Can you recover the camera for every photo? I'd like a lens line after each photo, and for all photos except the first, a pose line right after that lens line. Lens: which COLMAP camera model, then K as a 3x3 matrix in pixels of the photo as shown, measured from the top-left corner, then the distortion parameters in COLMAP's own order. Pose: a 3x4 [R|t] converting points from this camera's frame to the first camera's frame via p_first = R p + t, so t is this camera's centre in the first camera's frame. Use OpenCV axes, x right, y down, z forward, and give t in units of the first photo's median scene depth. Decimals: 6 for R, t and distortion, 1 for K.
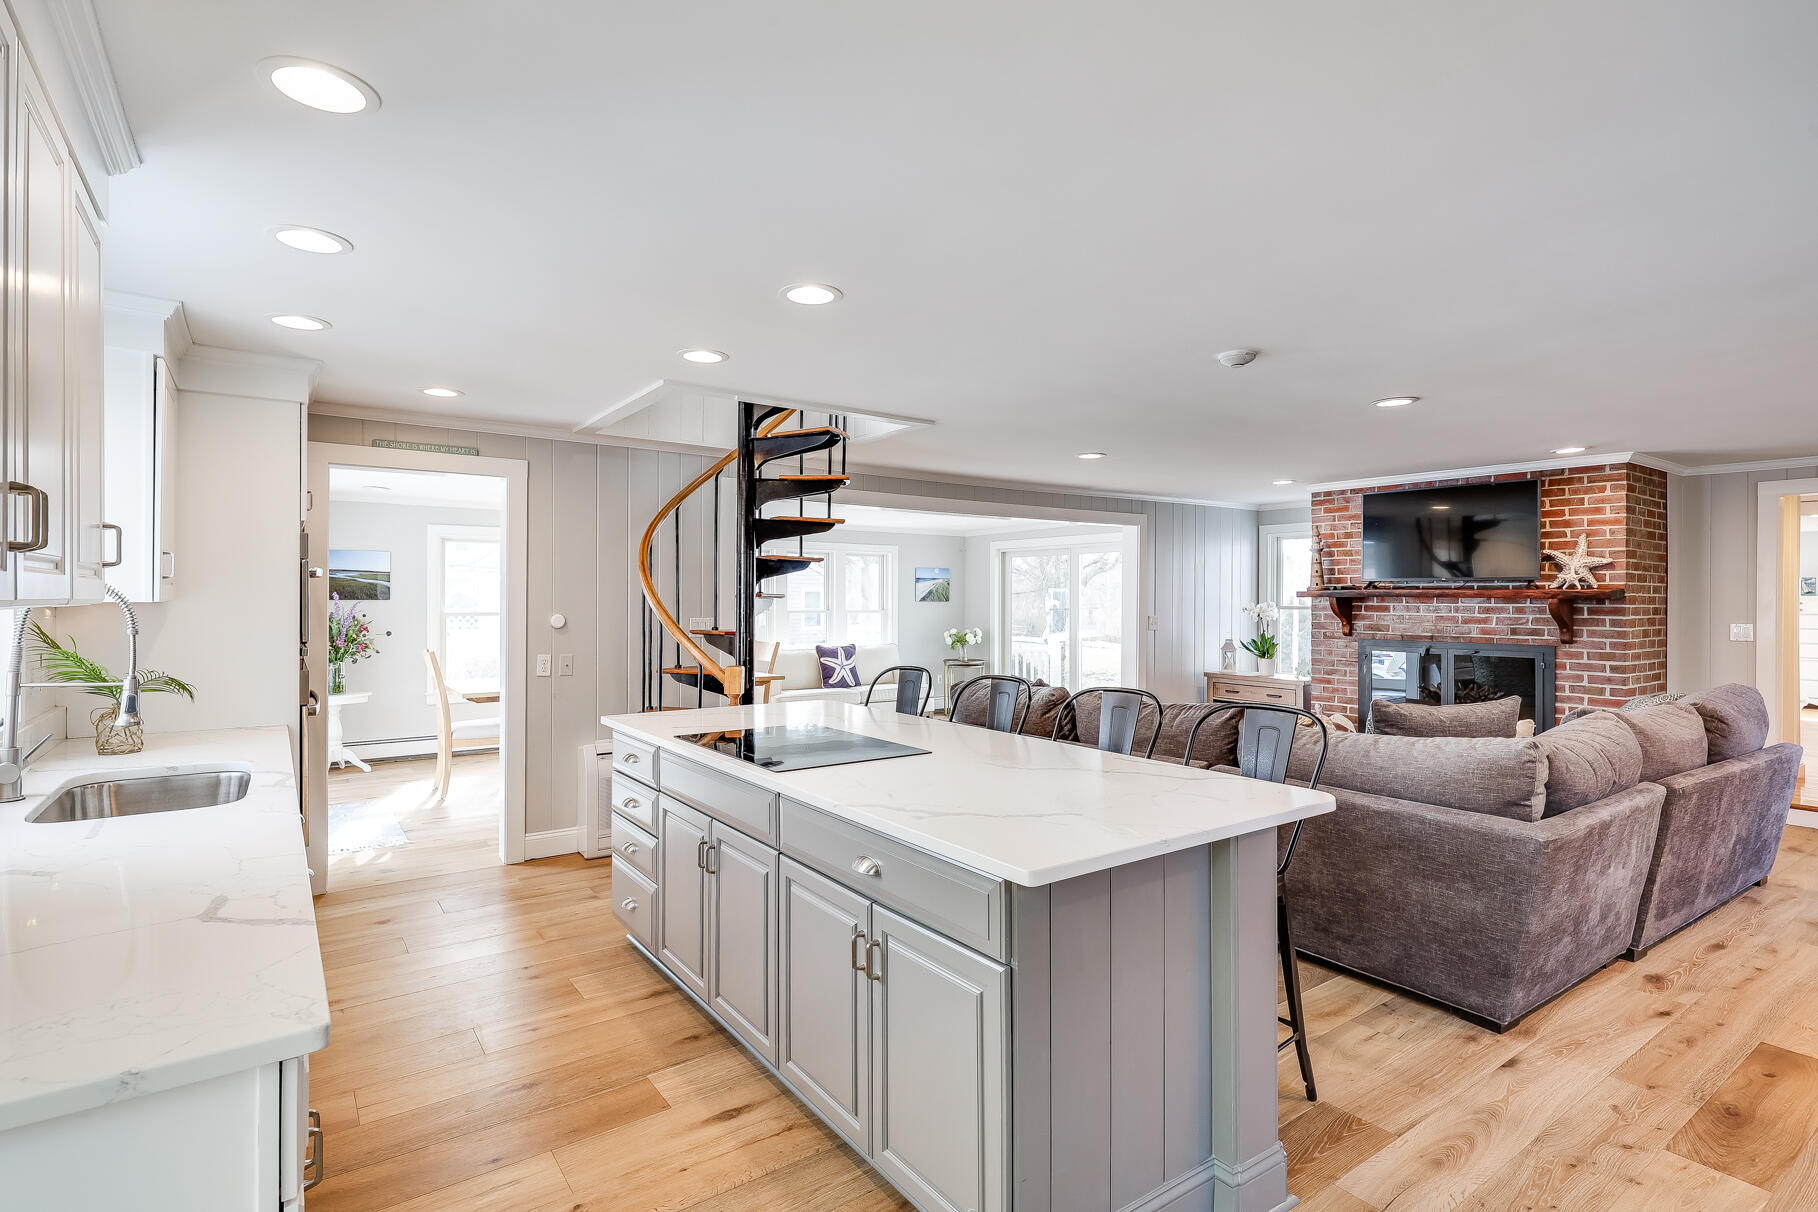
lens RADIAL K [[910.1, 0, 901.7], [0, 910.1, 596.1], [0, 0, 1]] dist [0.000890, 0.000044]
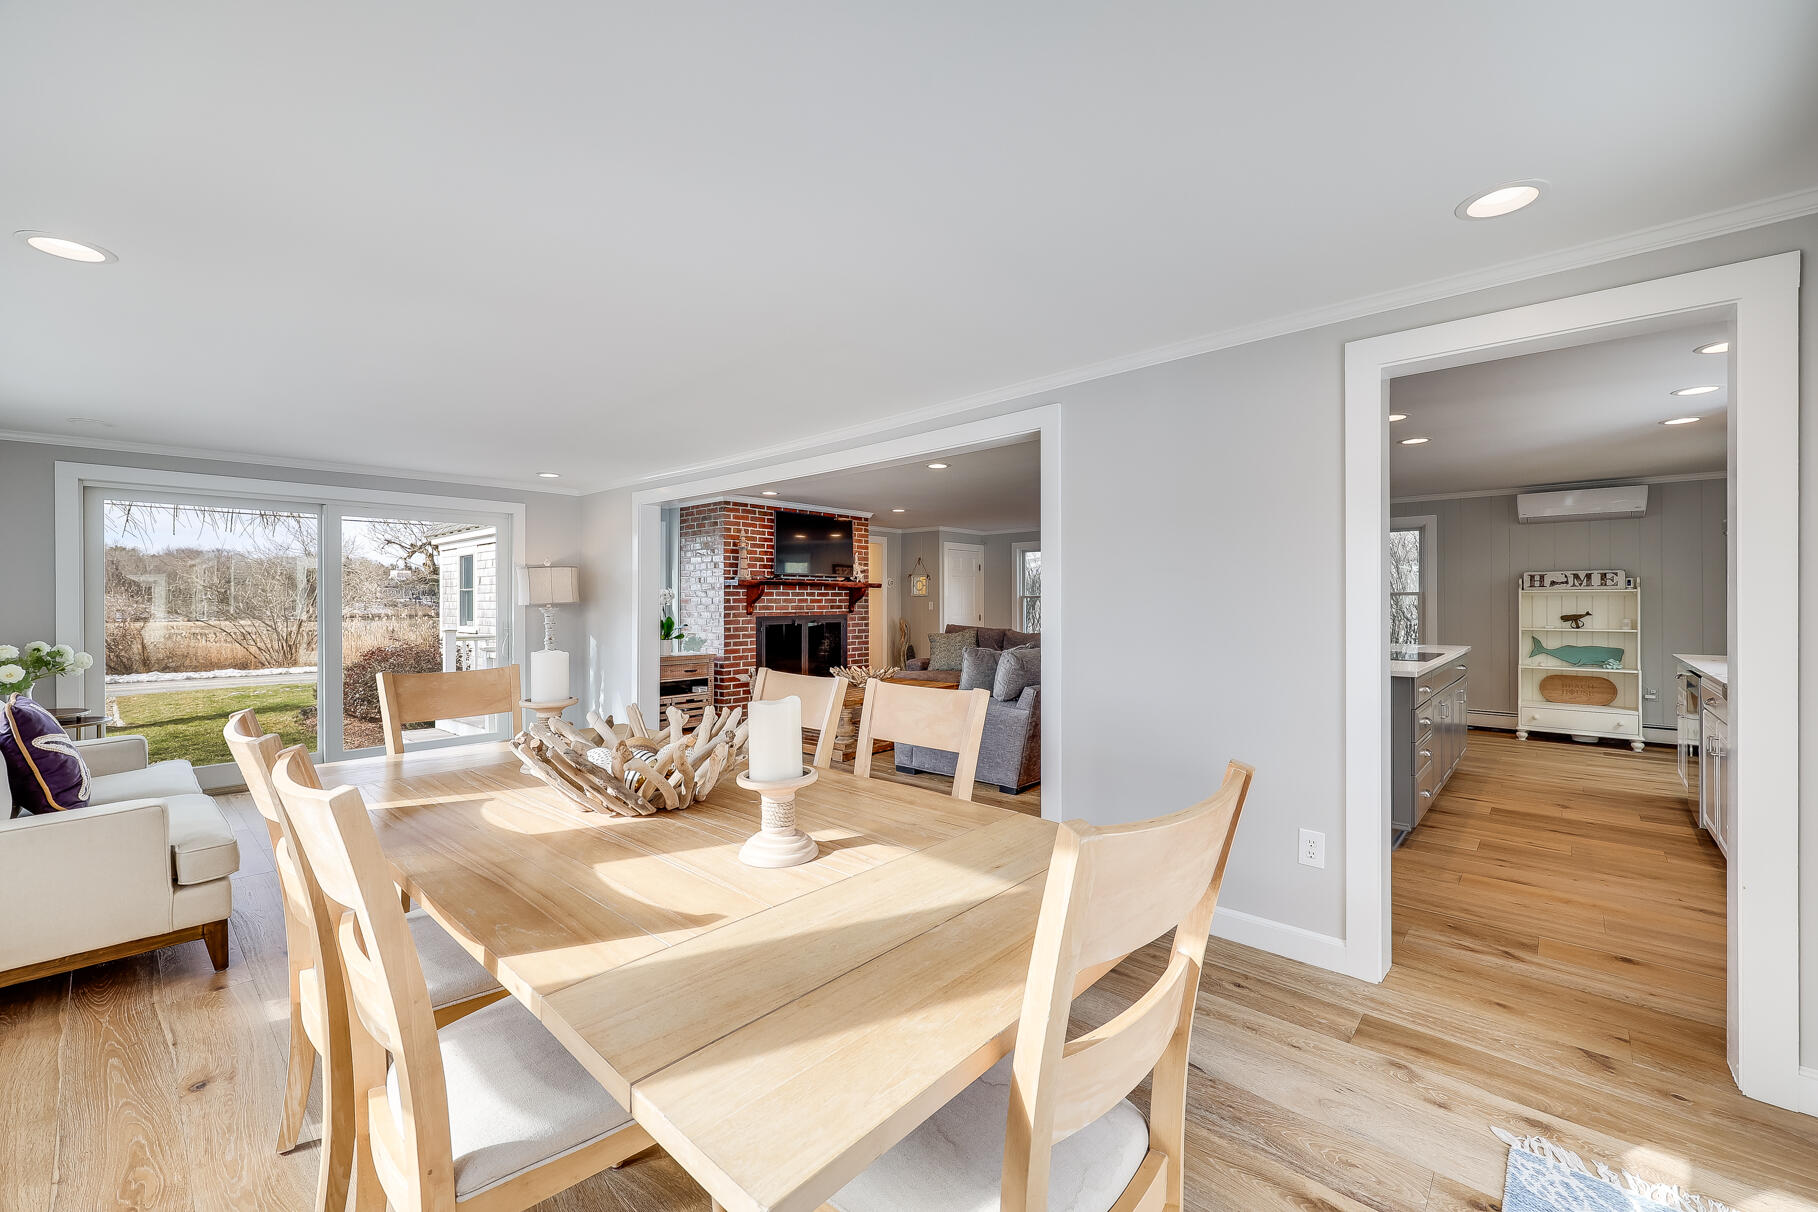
lens RADIAL K [[729.7, 0, 918.9], [0, 729.7, 607.4], [0, 0, 1]] dist [0.000415, -0.000009]
pose [[-0.229397, -0.001382, 0.973332, -0.603150], [0.007544, 0.999966, 0.003198, 0.032056], [-0.973304, 0.008077, -0.229378, 1.014258]]
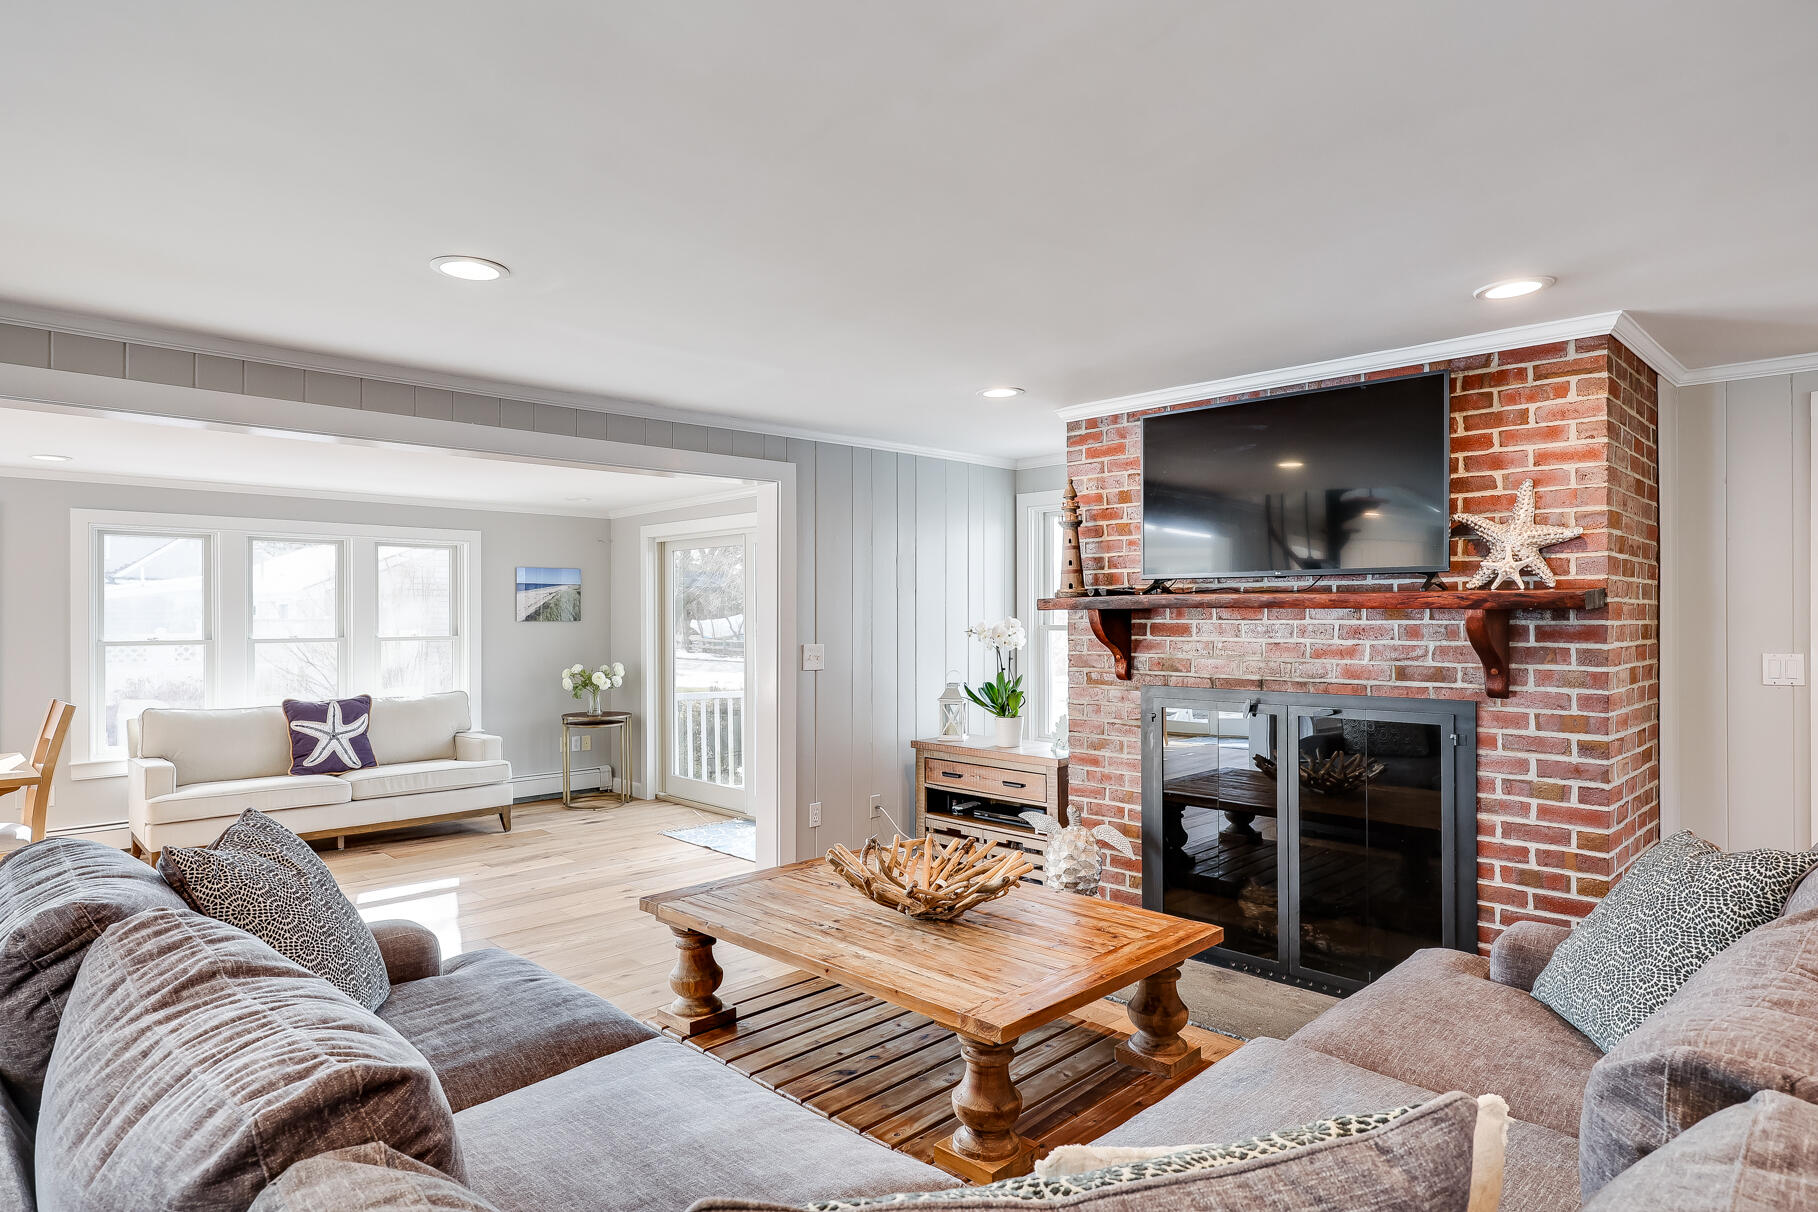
lens RADIAL K [[1035.8, 0, 912.6], [0, 1035.8, 613.3], [0, 0, 1]] dist [-0.000761, -0.000125]
pose [[0.987229, -0.004764, 0.159236, 0.266964], [0.004988, 0.999987, -0.001013, 0.003657], [-0.159229, 0.001795, 0.987240, 0.406292]]
